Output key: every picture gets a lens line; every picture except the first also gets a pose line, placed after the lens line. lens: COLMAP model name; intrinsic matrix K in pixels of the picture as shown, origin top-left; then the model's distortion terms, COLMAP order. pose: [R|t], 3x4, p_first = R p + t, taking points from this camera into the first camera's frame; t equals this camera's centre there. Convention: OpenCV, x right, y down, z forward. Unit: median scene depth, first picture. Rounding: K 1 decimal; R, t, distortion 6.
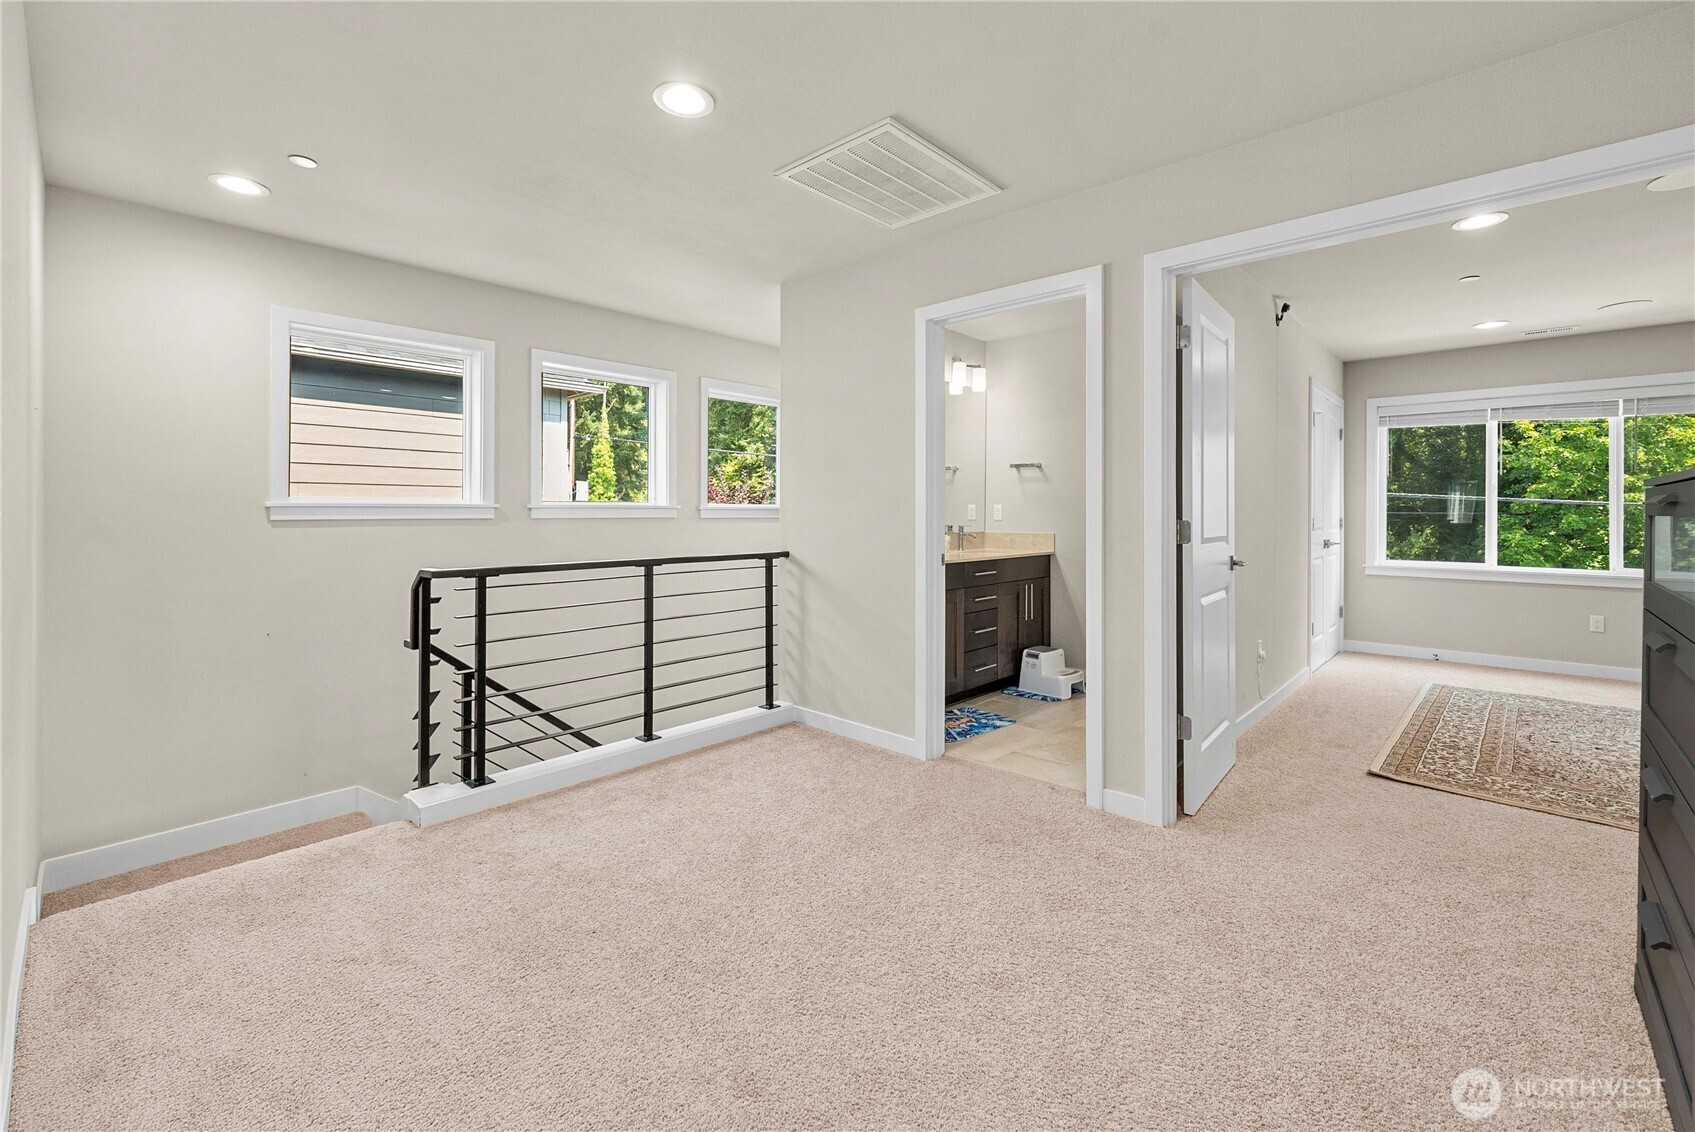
lens RADIAL K [[698.1, 0, 813.8], [0, 698.1, 514.1], [0, 0, 1]] dist [-0.001189, -0.000118]
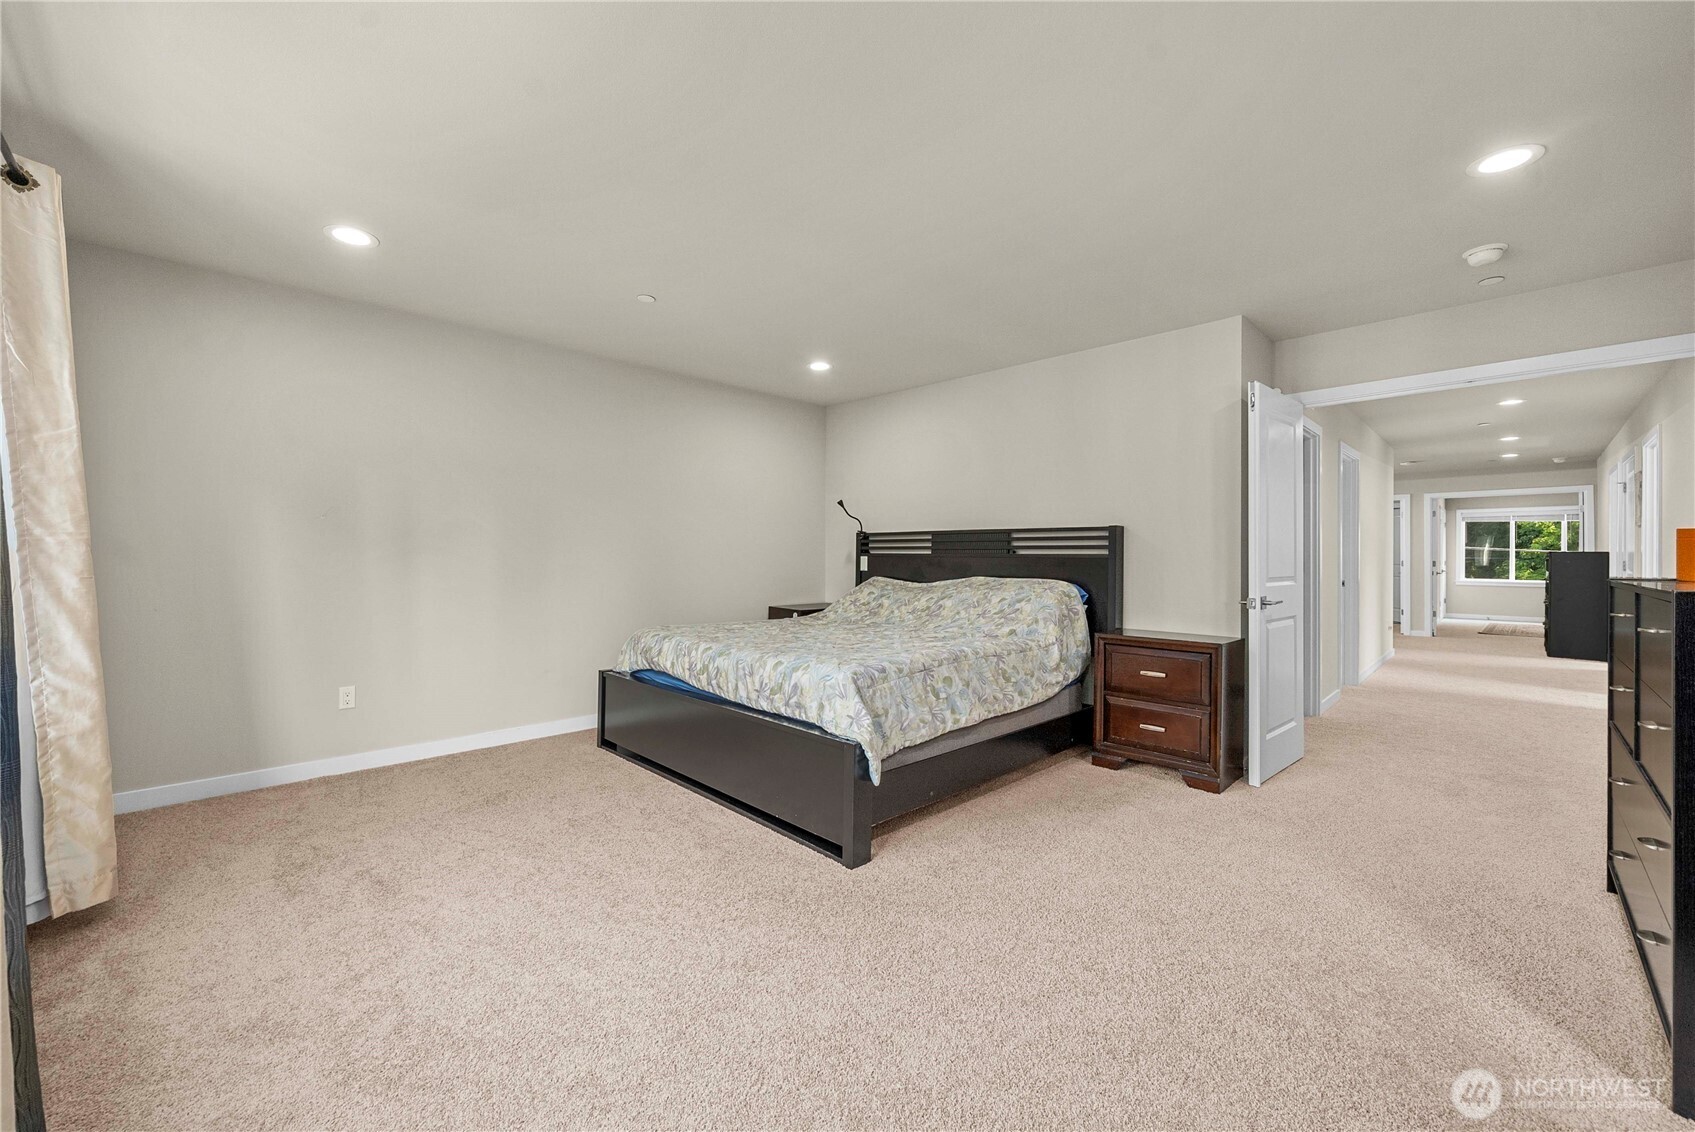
lens RADIAL K [[625.1, 0, 842.5], [0, 625.1, 564.8], [0, 0, 1]] dist [-0.002950, -0.000249]
pose [[0.999076, -0.003324, -0.042846, -1.165007], [0.003532, 0.999982, 0.004782, 0.002999], [0.042829, -0.004929, 0.999070, -1.167273]]
